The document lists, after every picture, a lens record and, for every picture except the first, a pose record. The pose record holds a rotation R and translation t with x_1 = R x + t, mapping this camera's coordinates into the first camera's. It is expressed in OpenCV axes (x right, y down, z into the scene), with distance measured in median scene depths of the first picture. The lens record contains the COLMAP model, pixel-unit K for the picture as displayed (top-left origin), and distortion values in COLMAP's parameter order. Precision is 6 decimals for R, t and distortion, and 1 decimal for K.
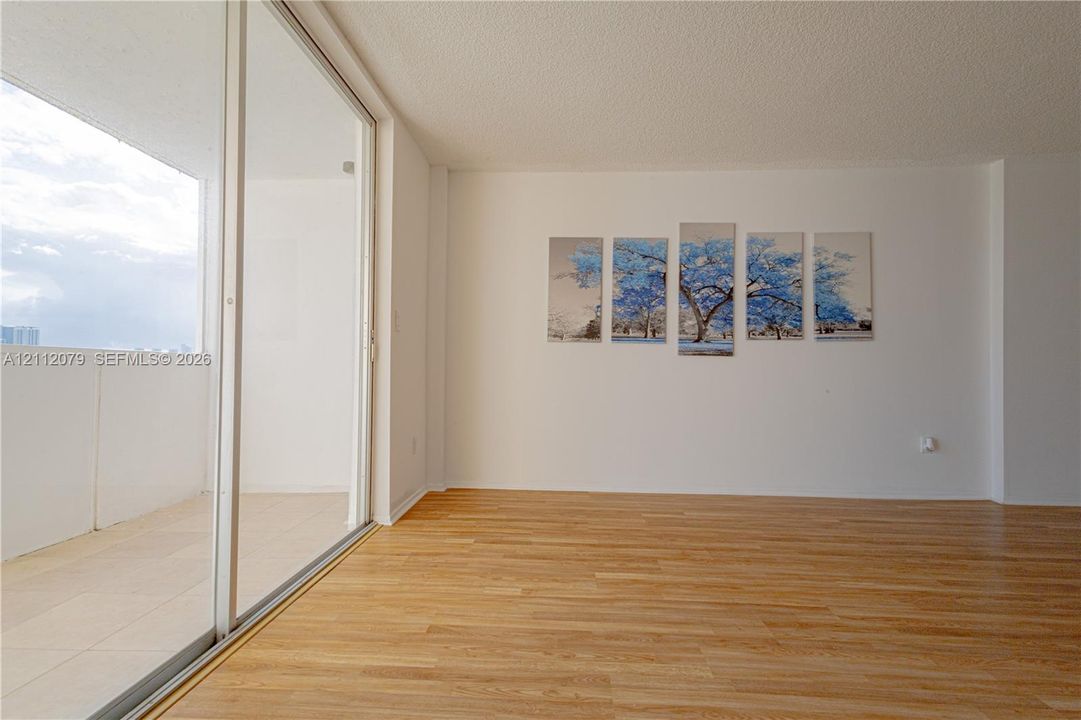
lens RADIAL K [[500.7, 0, 542.2], [0, 500.7, 361.3], [0, 0, 1]] dist [0.006632, 0.000544]
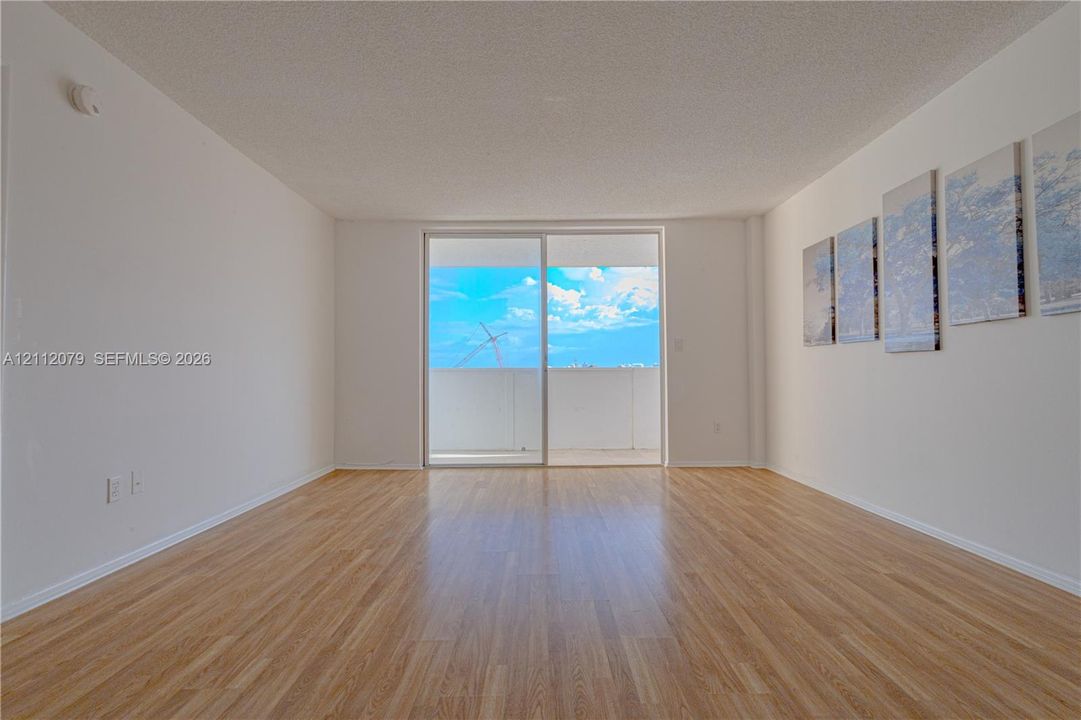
lens RADIAL K [[513.7, 0, 540.5], [0, 513.7, 360.0], [0, 0, 1]] dist [0.003915, -0.000111]
pose [[0.061002, -0.042328, -0.997240, 1.097353], [0.030133, 0.998723, -0.040548, 0.017106], [0.997683, -0.027576, 0.062199, 0.373532]]
